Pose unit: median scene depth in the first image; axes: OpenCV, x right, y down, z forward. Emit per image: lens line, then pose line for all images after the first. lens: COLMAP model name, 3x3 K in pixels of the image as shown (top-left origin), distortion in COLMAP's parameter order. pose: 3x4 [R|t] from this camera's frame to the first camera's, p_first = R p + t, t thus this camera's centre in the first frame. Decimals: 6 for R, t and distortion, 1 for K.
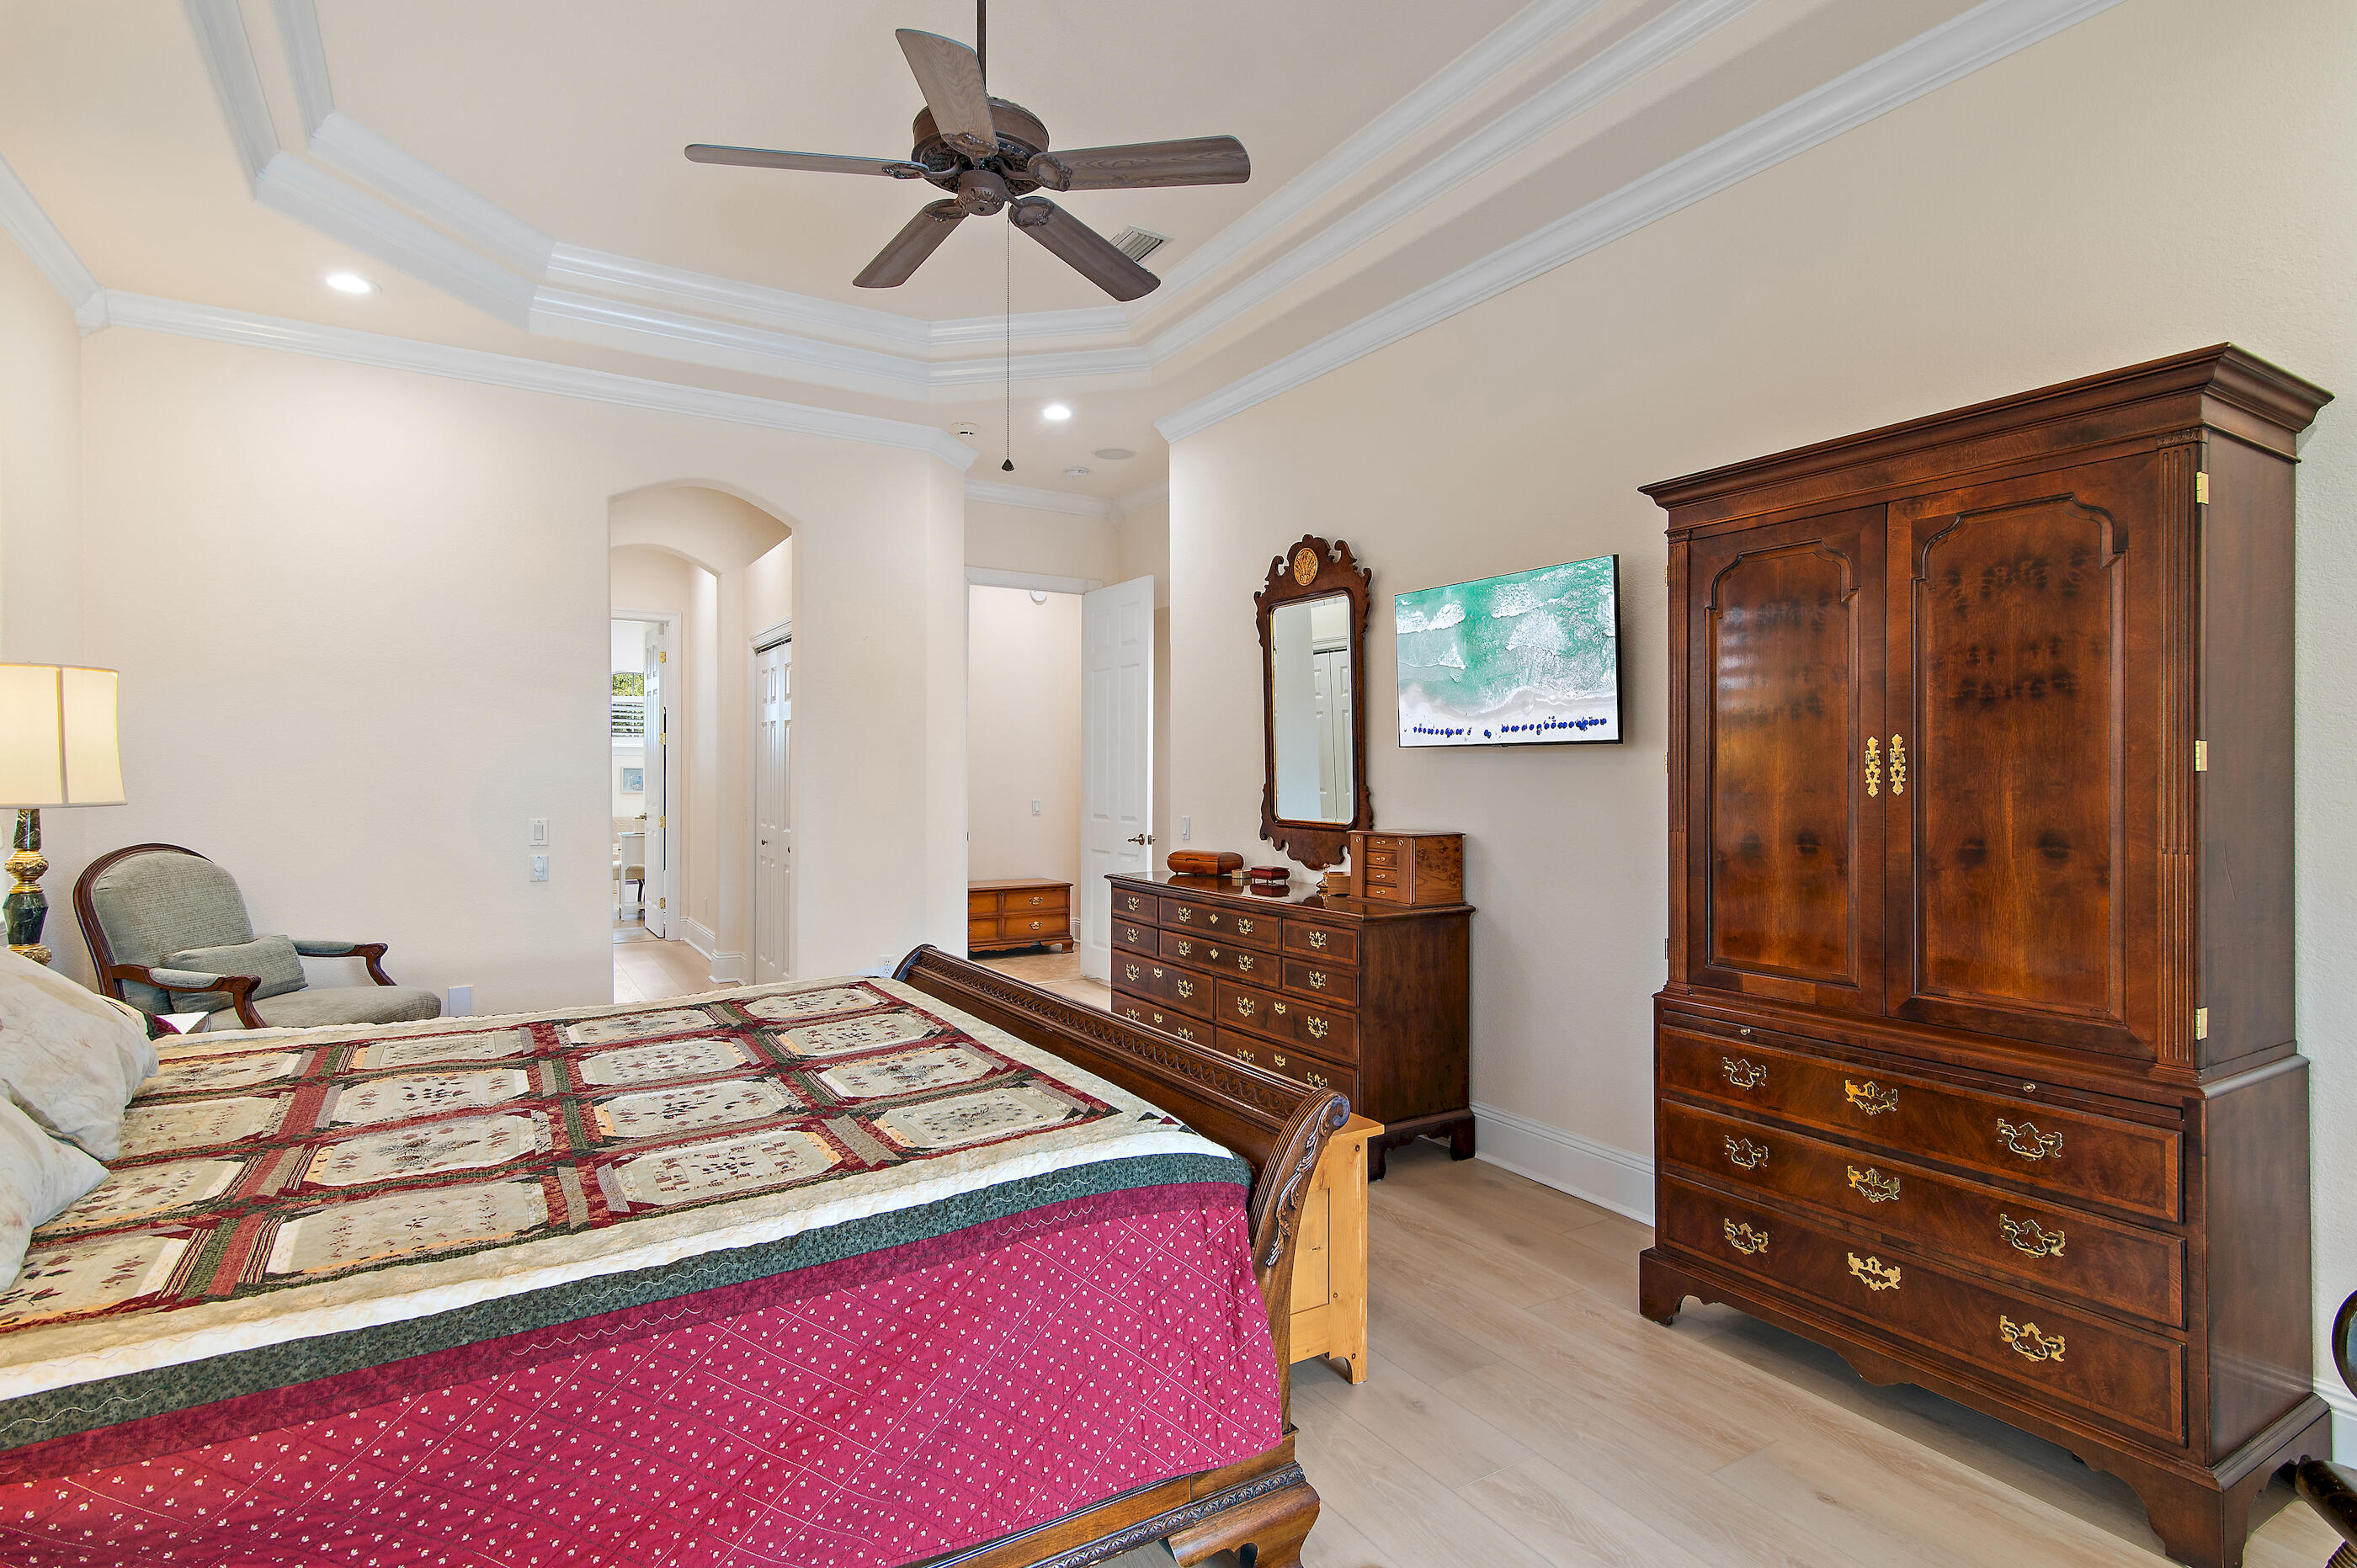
lens RADIAL K [[1166.5, 0, 1168.2], [0, 1166.5, 769.7], [0, 0, 1]] dist [-0.012101, 0.002291]
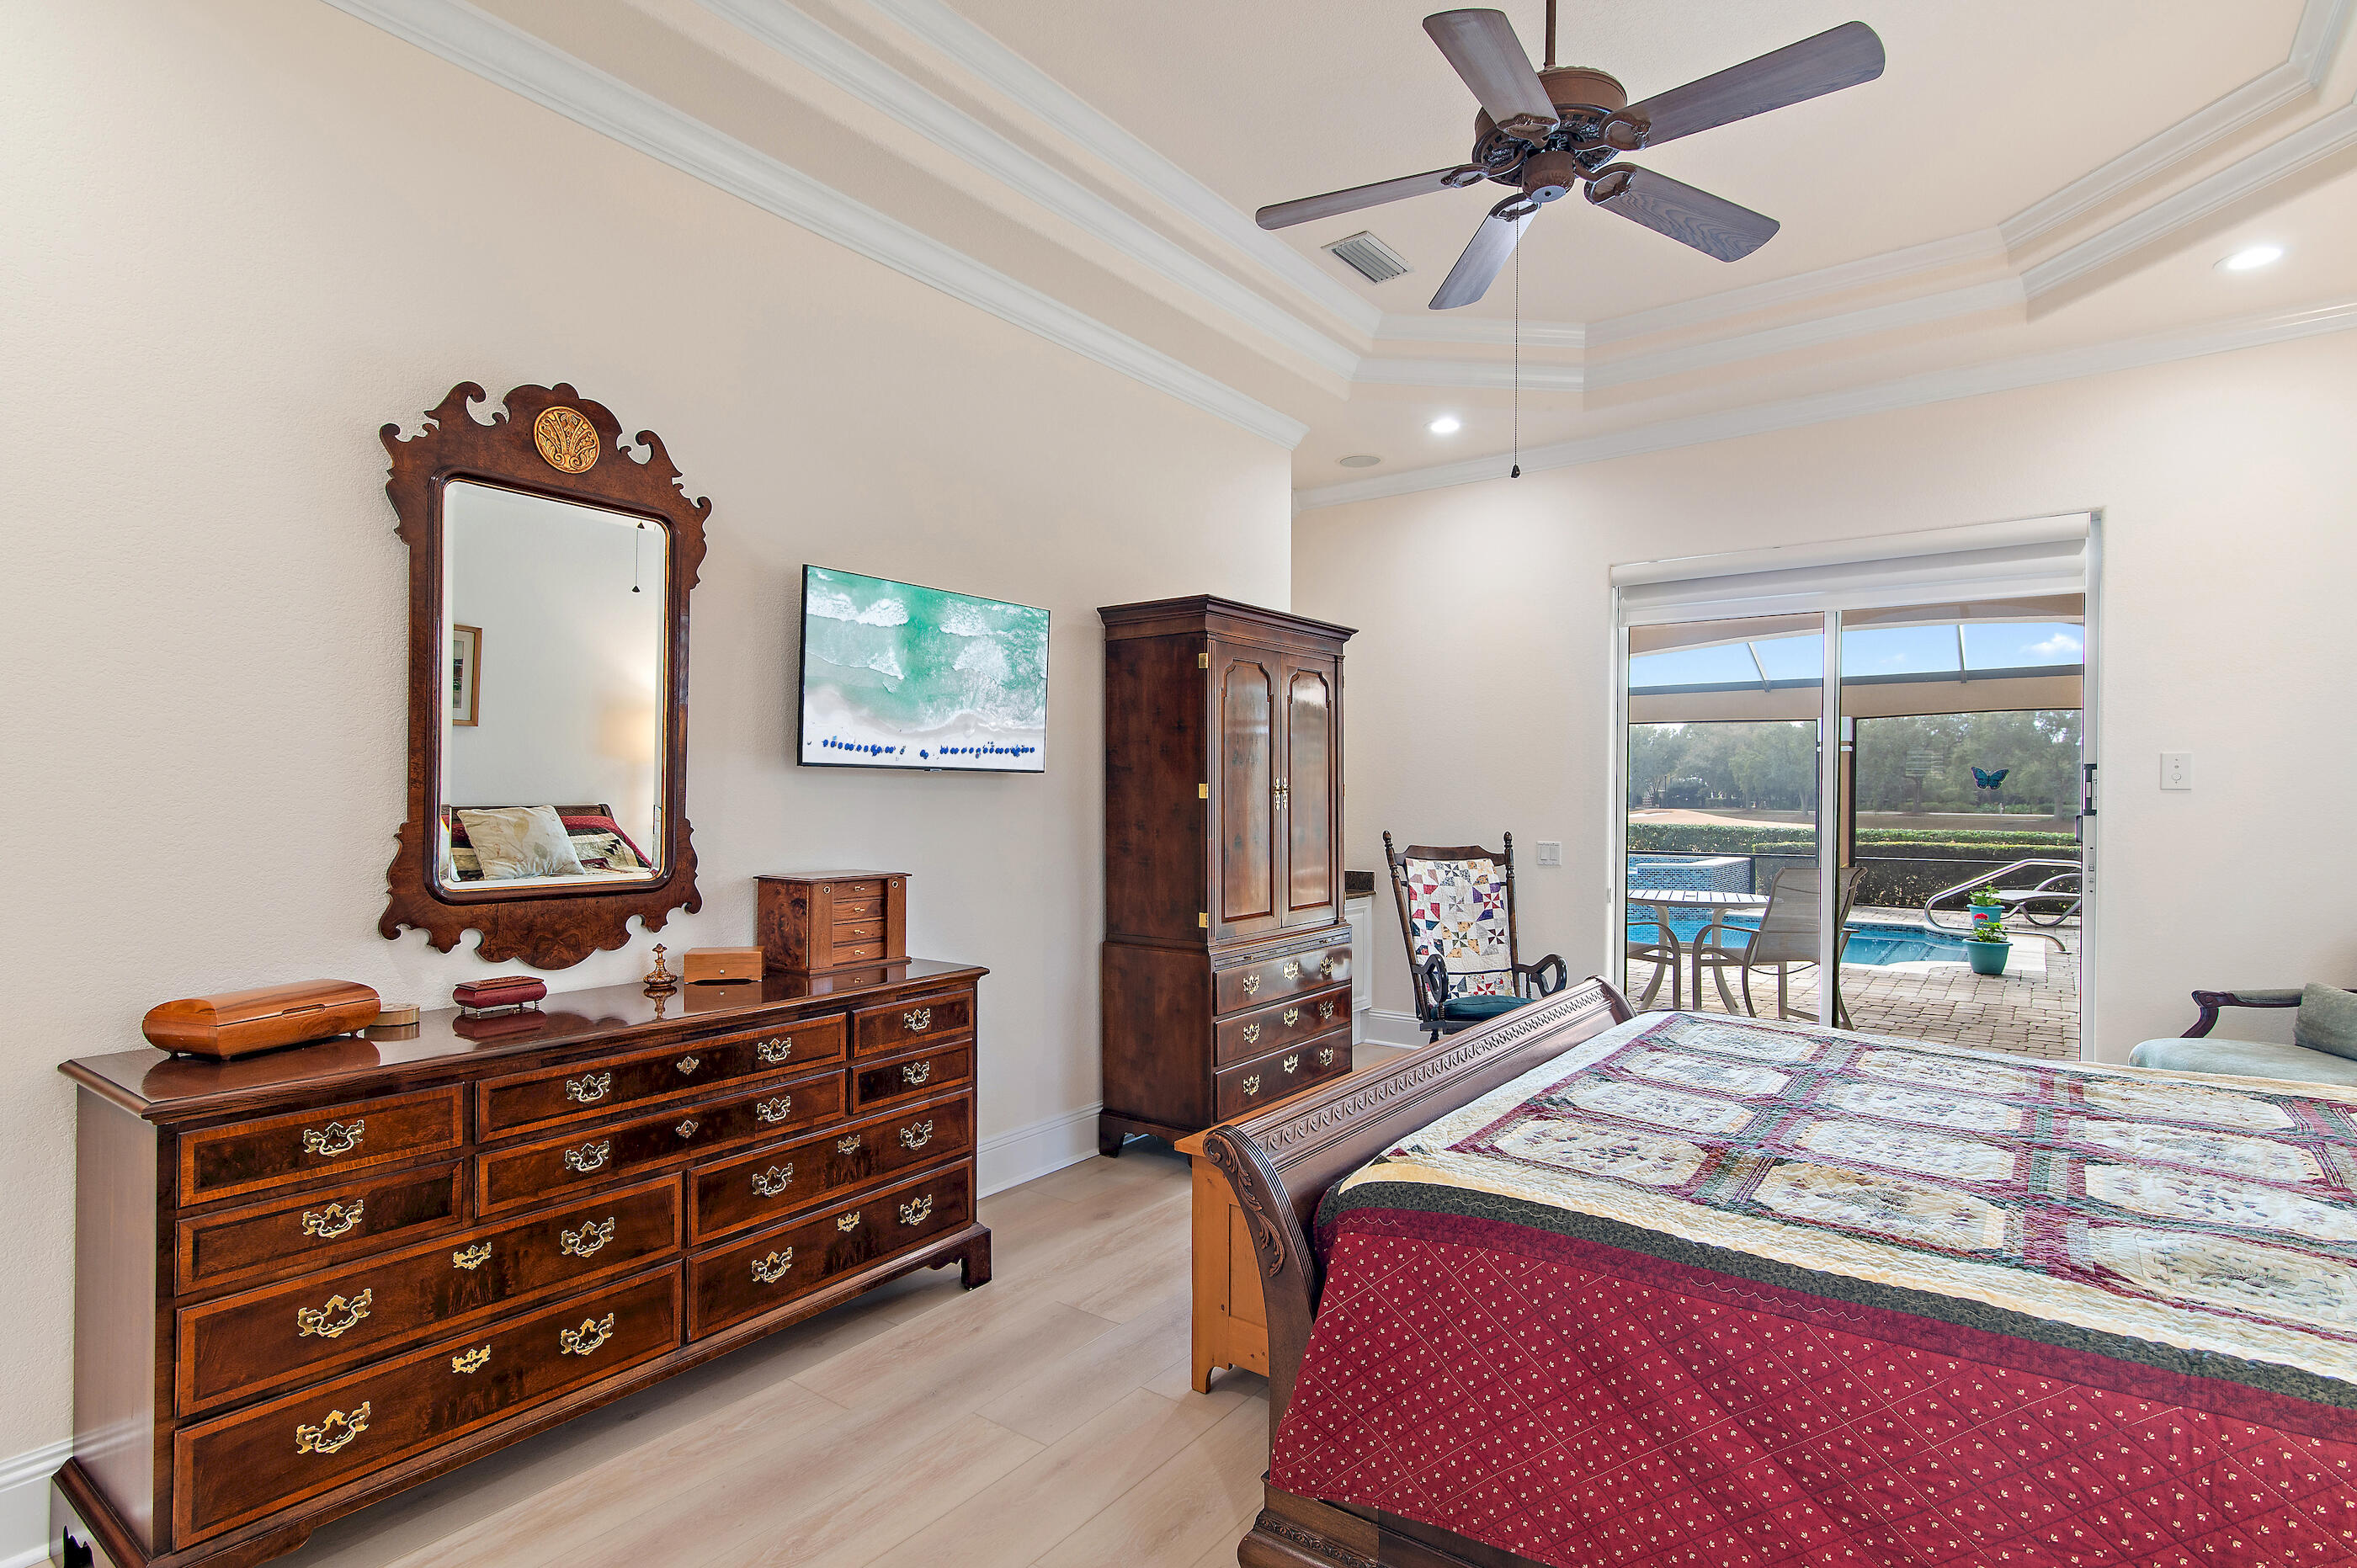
lens RADIAL K [[1166.5, 0, 1181.5], [0, 1166.5, 790.9], [0, 0, 1]] dist [-0.012101, 0.002291]
pose [[-0.383969, 0.005263, 0.923331, -0.648518], [0.002922, 0.999986, -0.004485, 0.002573], [-0.923341, 0.000976, -0.383979, 1.160272]]
